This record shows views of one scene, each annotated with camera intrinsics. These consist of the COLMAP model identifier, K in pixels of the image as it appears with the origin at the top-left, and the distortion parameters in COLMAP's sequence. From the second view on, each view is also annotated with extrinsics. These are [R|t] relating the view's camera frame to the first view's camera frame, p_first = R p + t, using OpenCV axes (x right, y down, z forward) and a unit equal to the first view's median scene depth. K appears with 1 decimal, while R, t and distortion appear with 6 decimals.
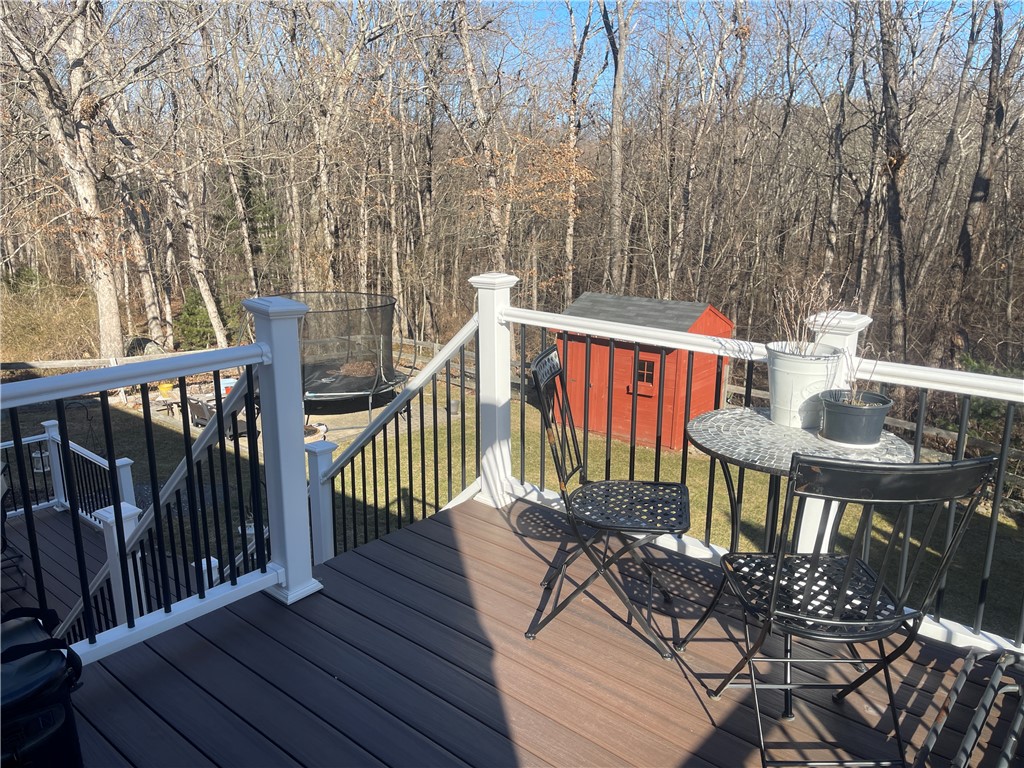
lens RADIAL K [[776.5, 0, 519.9], [0, 776.5, 384.6], [0, 0, 1]] dist [0.028965, -0.006090]
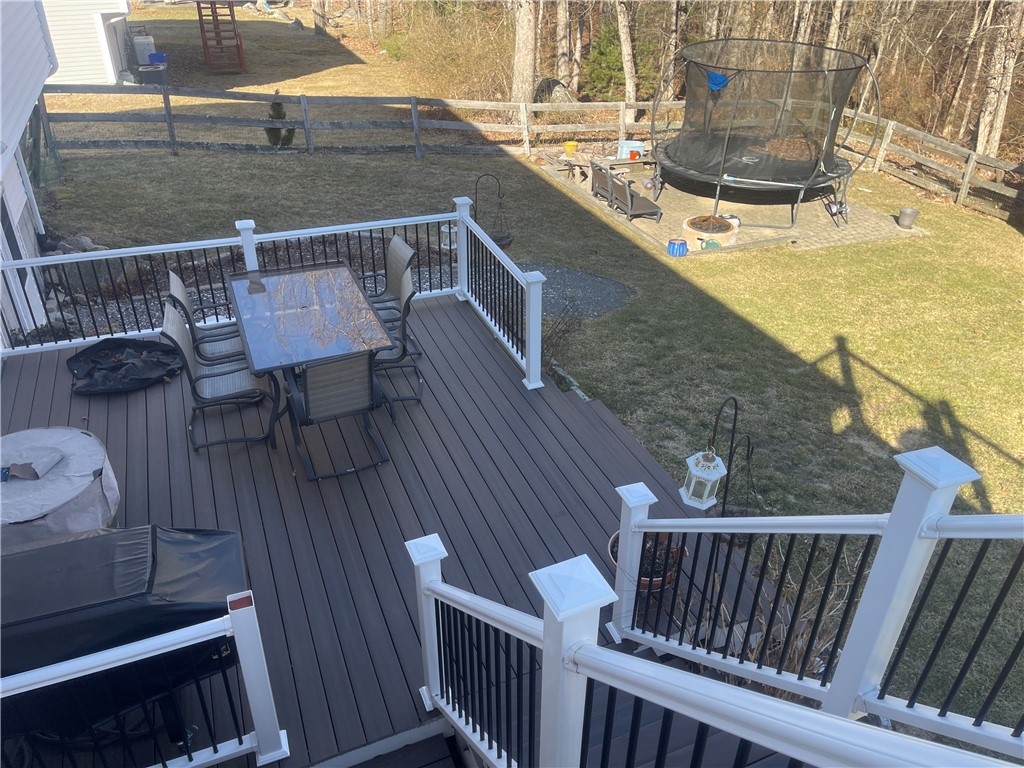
lens RADIAL K [[776.5, 0, 519.9], [0, 776.5, 384.6], [0, 0, 1]] dist [0.028965, -0.006090]
pose [[0.886416, 0.252396, -0.388024, -0.082920], [-0.121690, 0.935843, 0.330740, -0.026364], [0.446607, -0.245955, 0.860261, 0.126553]]
